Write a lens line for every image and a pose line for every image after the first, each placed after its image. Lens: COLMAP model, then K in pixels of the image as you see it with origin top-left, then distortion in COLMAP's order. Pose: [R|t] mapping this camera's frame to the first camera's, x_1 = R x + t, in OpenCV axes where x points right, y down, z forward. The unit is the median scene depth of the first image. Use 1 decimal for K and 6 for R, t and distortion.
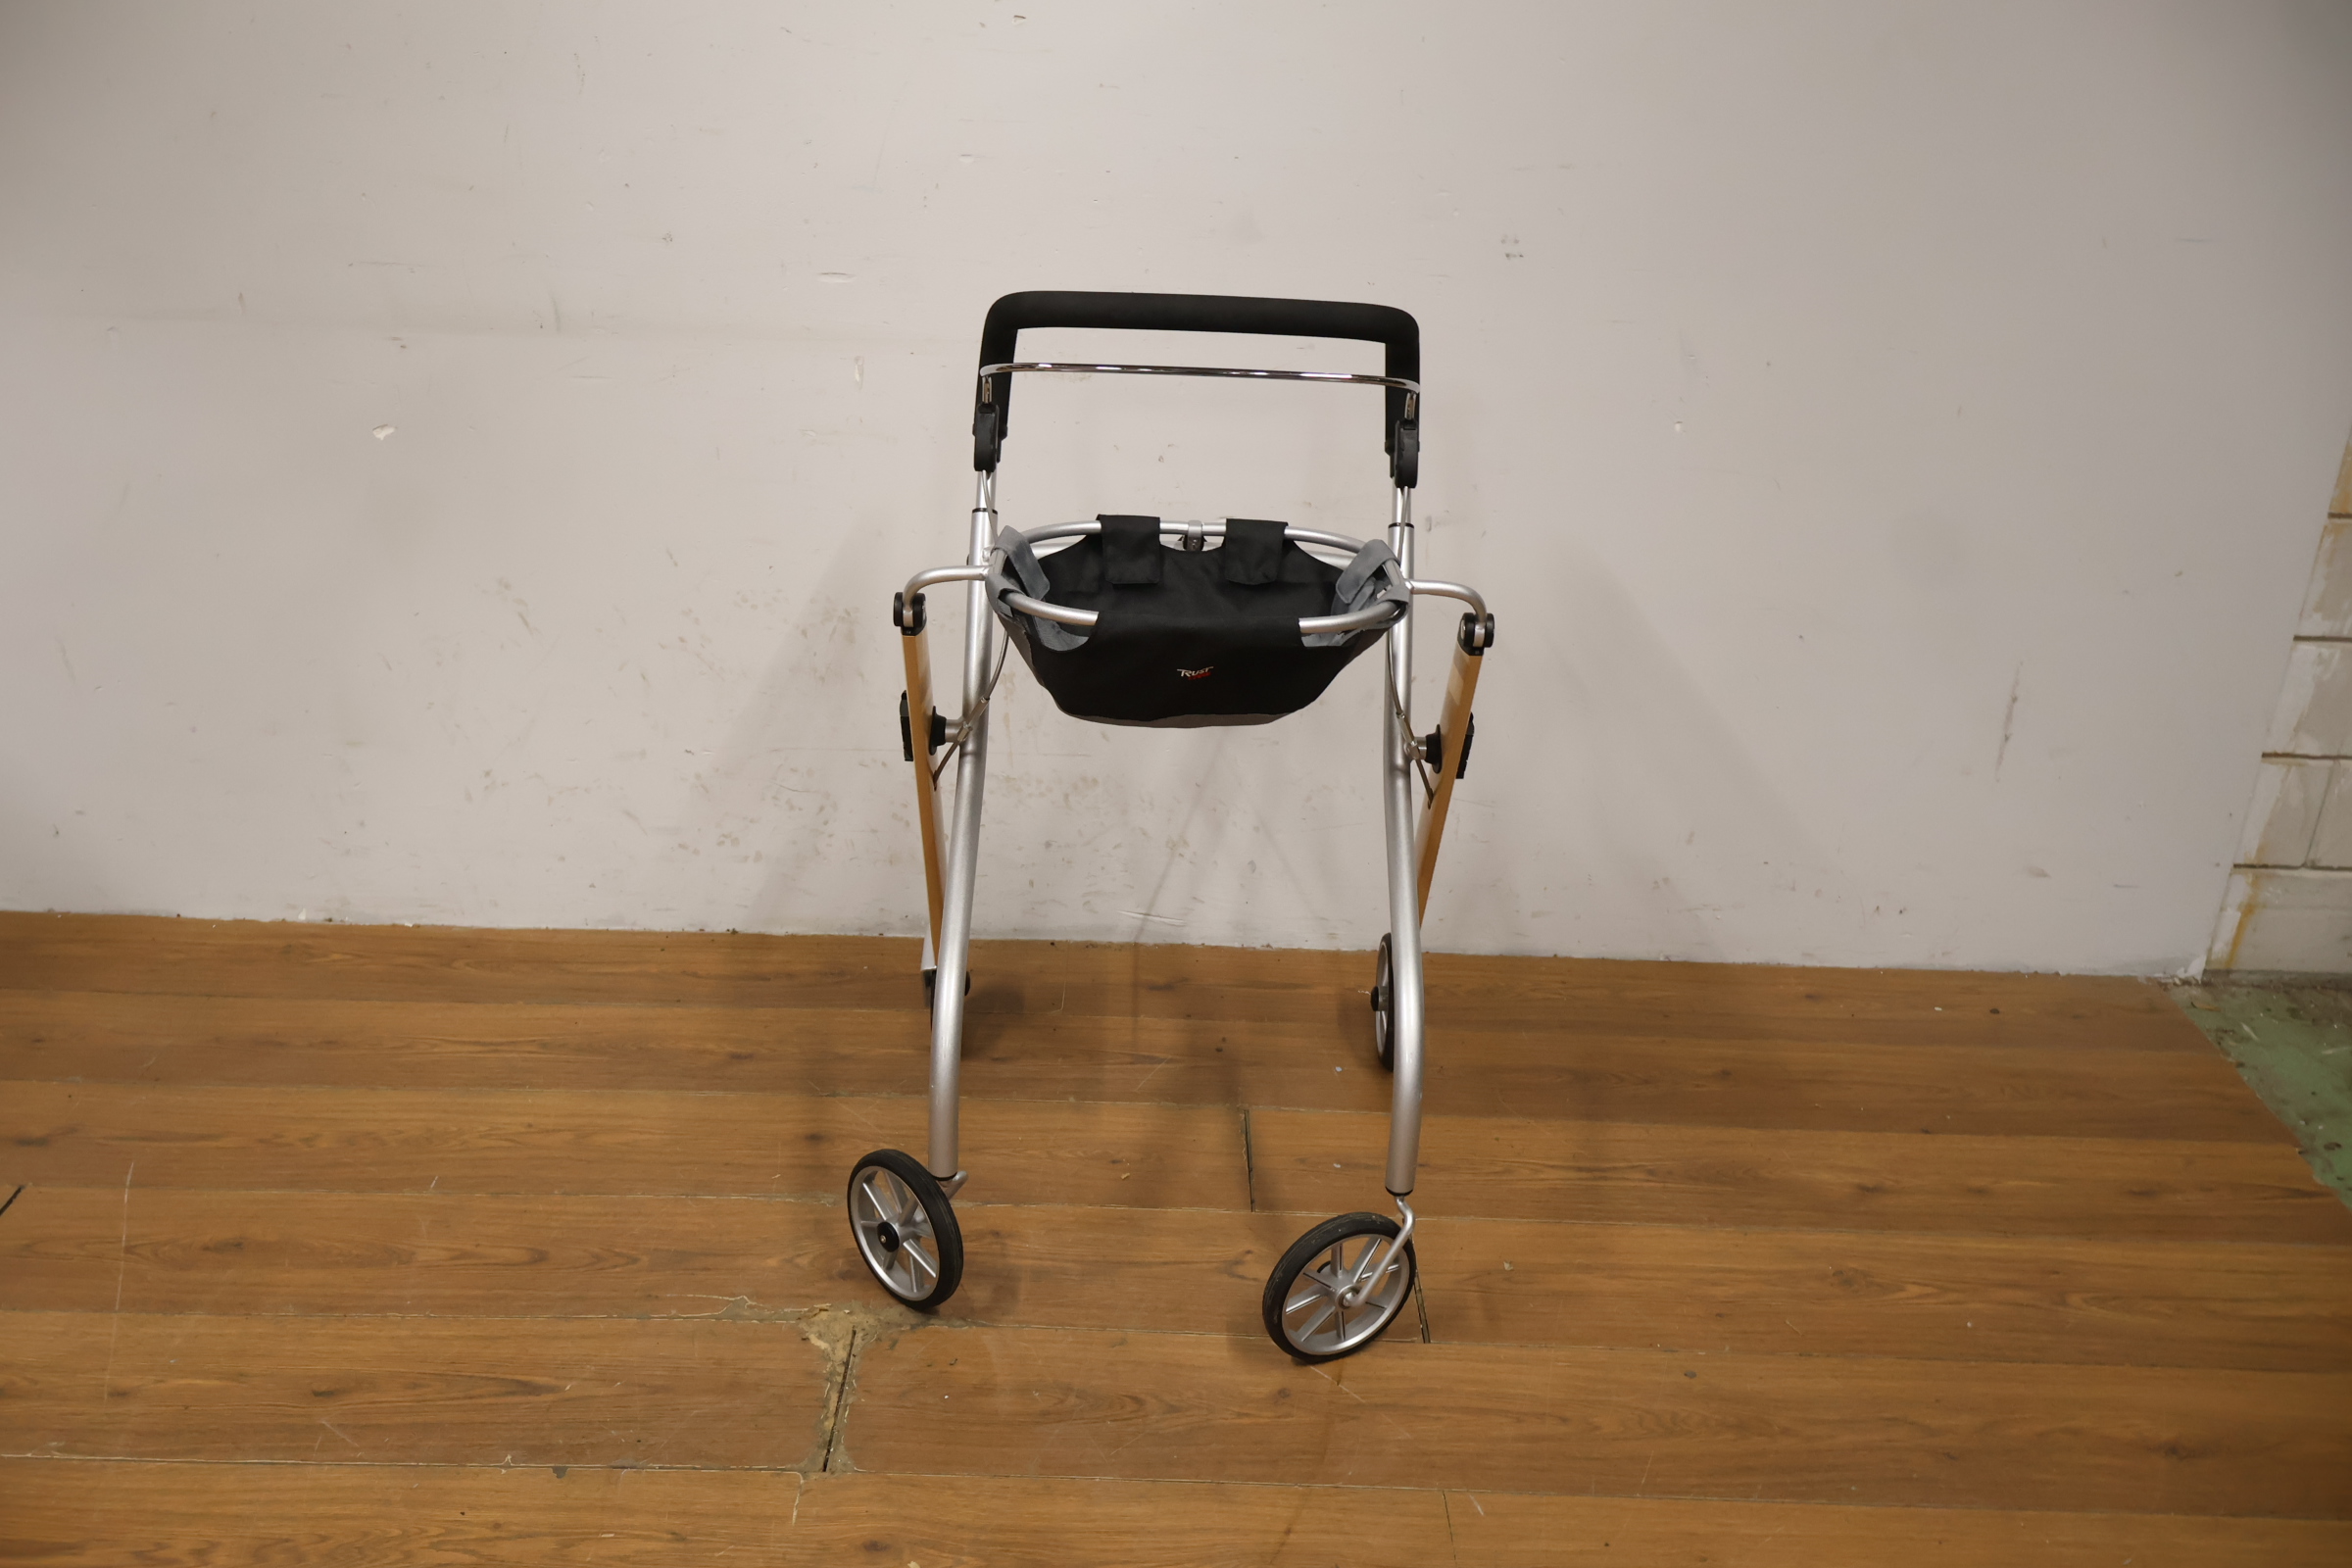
lens RADIAL K [[1997.6, 0, 1166.0], [0, 1997.6, 779.7], [0, 0, 1]] dist [0.003782, 0.000773]
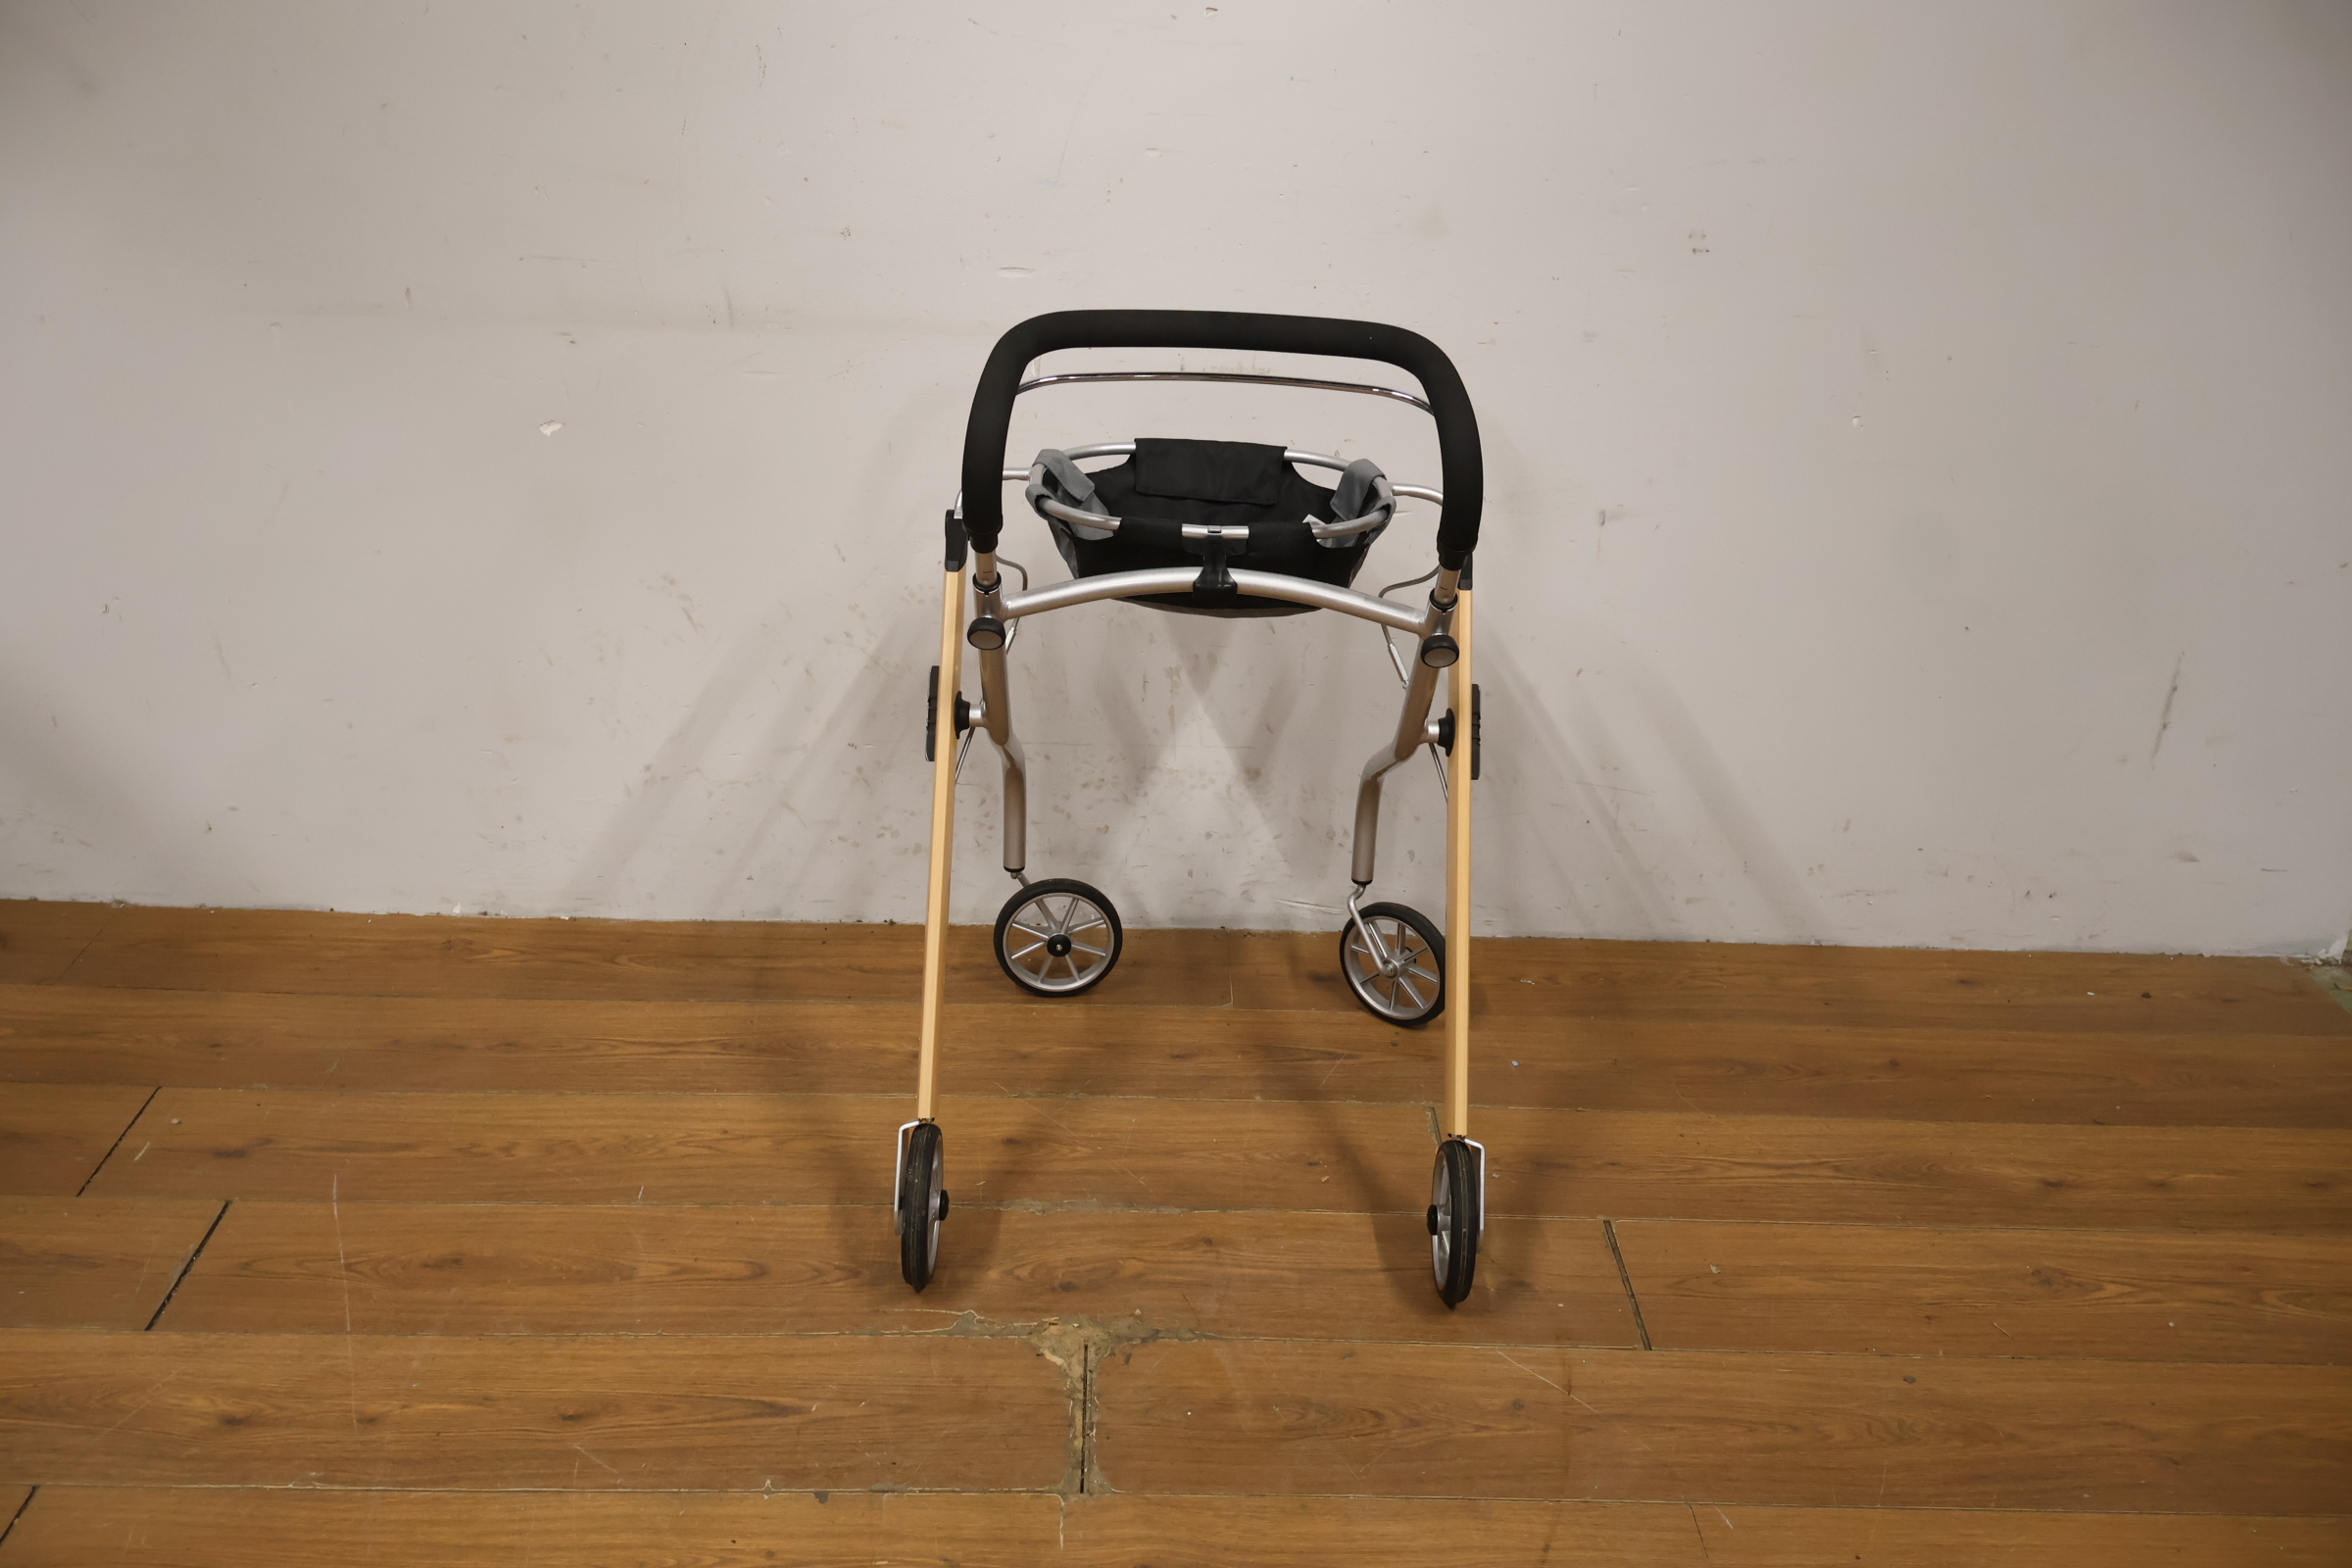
lens RADIAL K [[1997.6, 0, 1178.1], [0, 1997.6, 779.2], [0, 0, 1]] dist [0.003782, 0.000773]
pose [[0.999797, -0.004718, 0.019574, -0.117393], [0.003852, 0.999022, 0.044039, -0.049588], [-0.019763, -0.043954, 0.998838, 0.003143]]
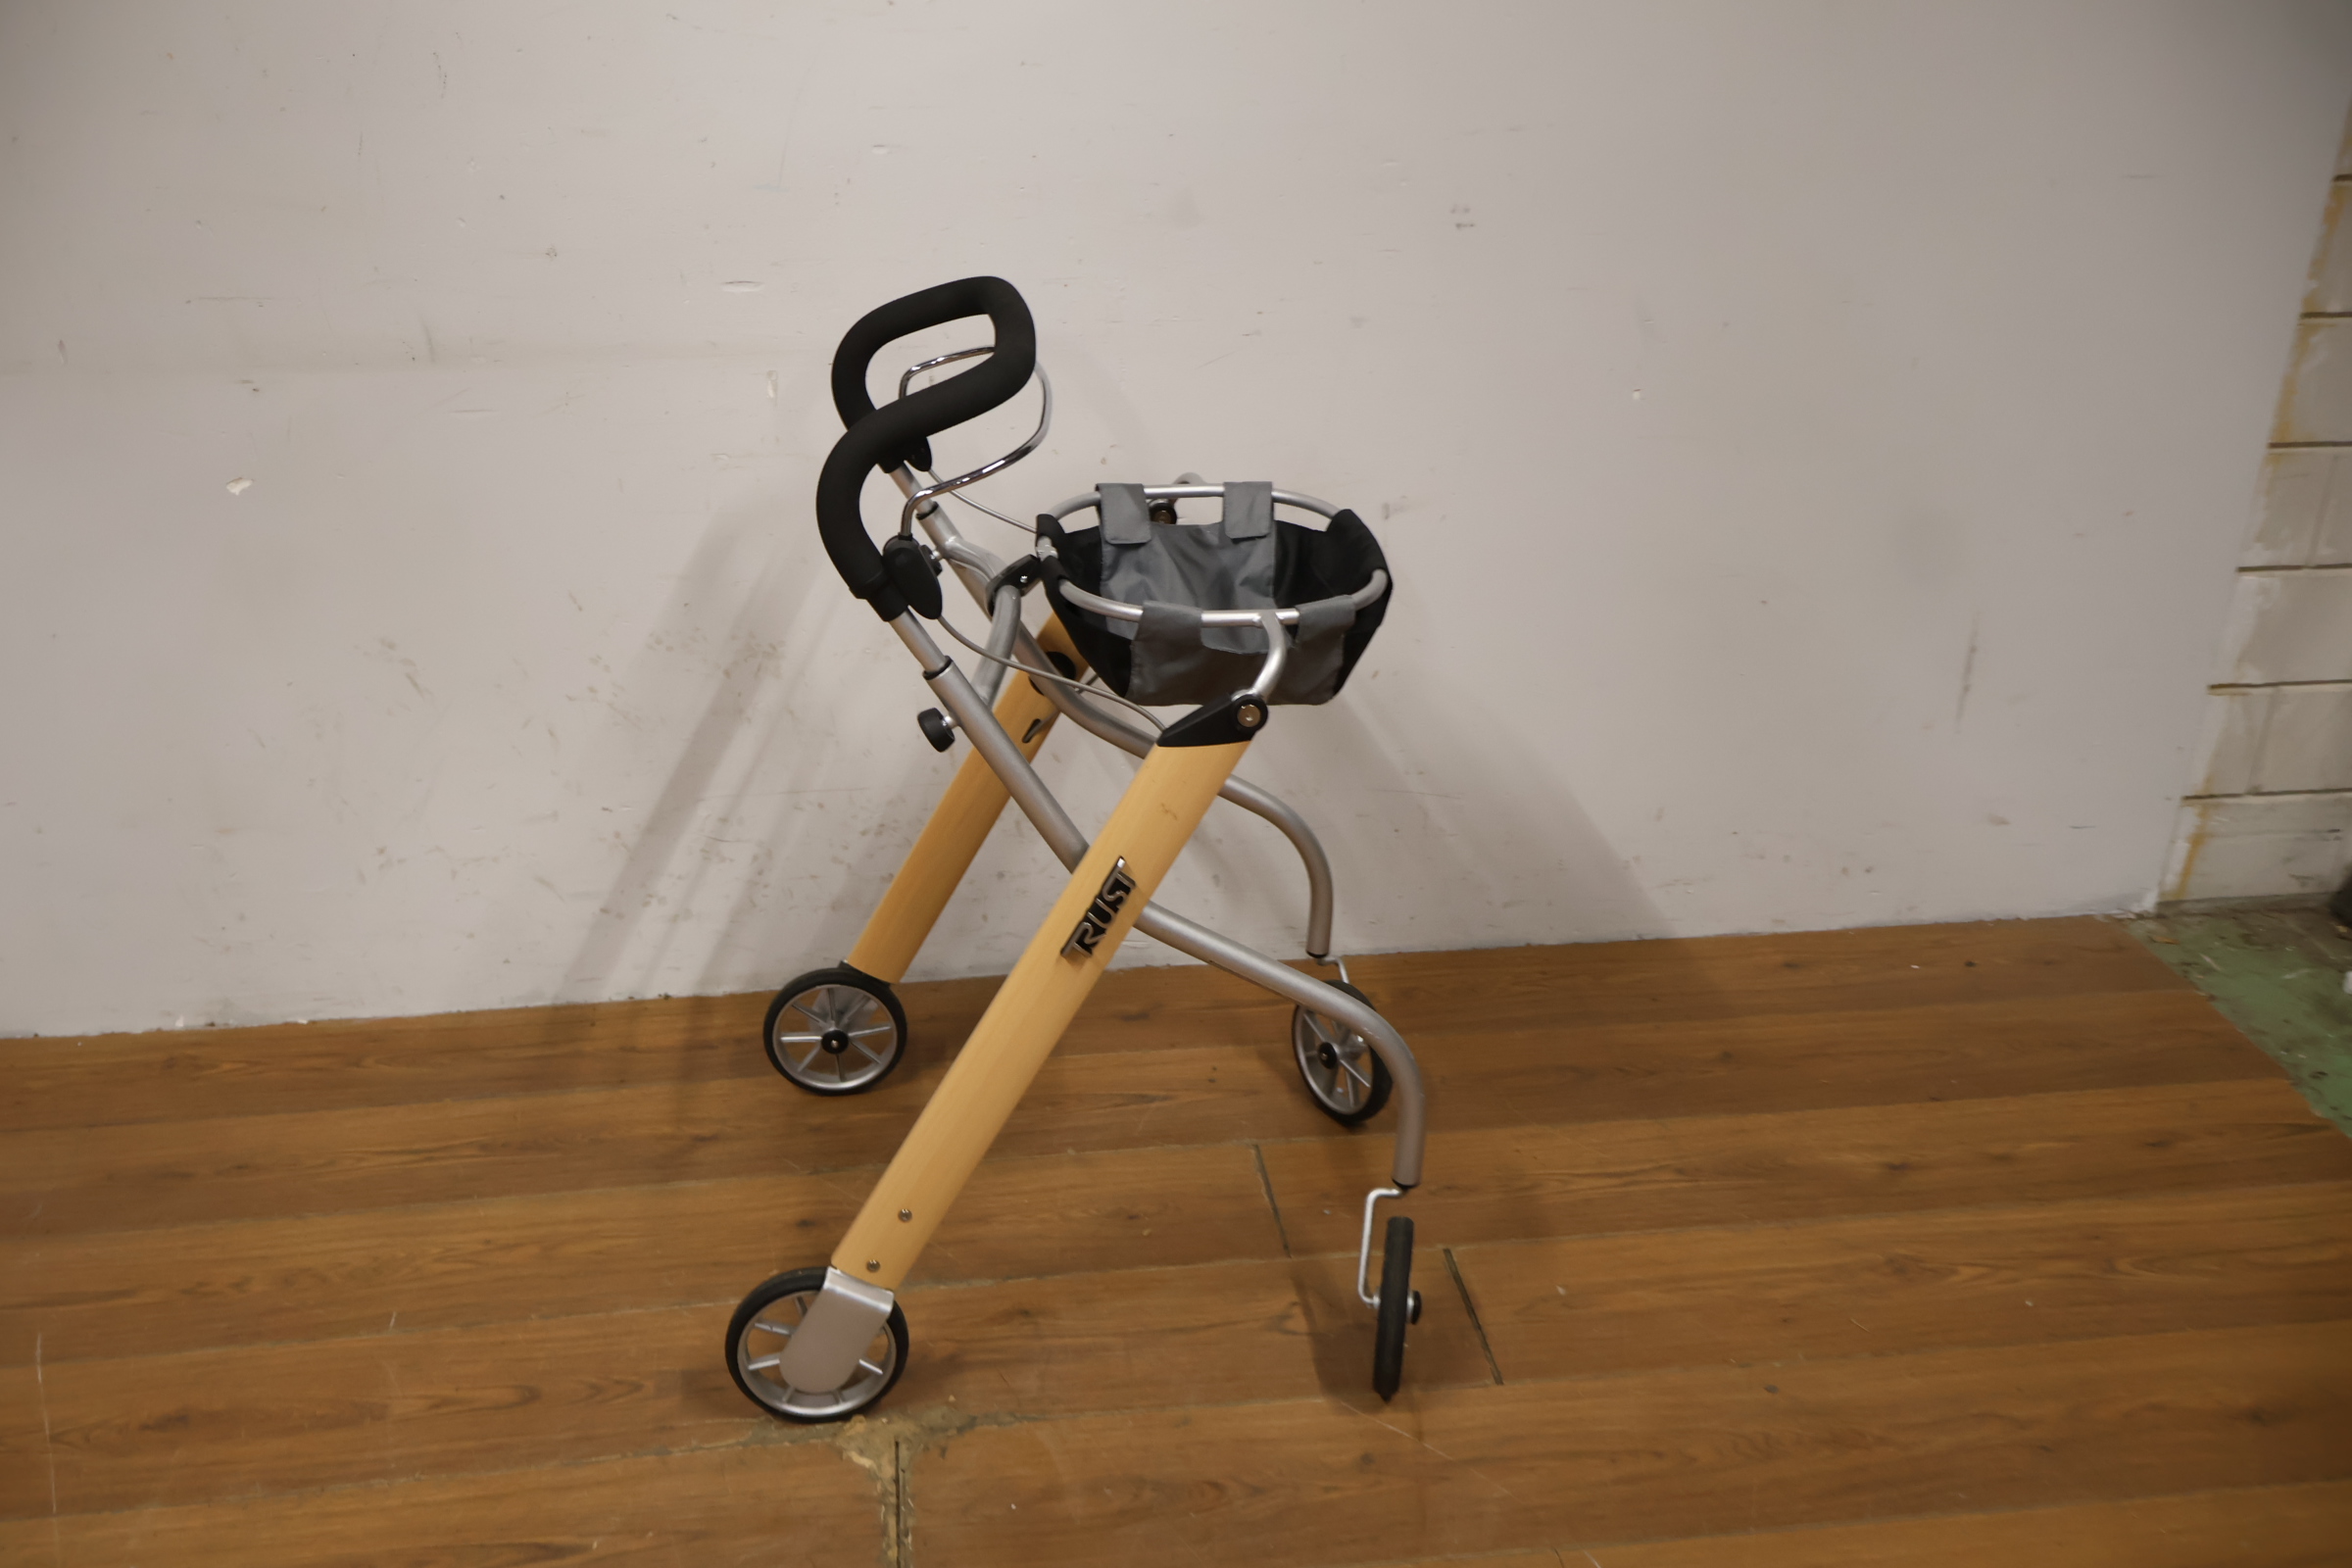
lens RADIAL K [[1997.6, 0, 1164.5], [0, 1997.6, 794.7], [0, 0, 1]] dist [0.003782, 0.000773]
pose [[0.991400, -0.079288, 0.104110, -0.097105], [0.076026, 0.996493, 0.034948, -0.040981], [-0.106515, -0.026733, 0.993952, 0.071503]]
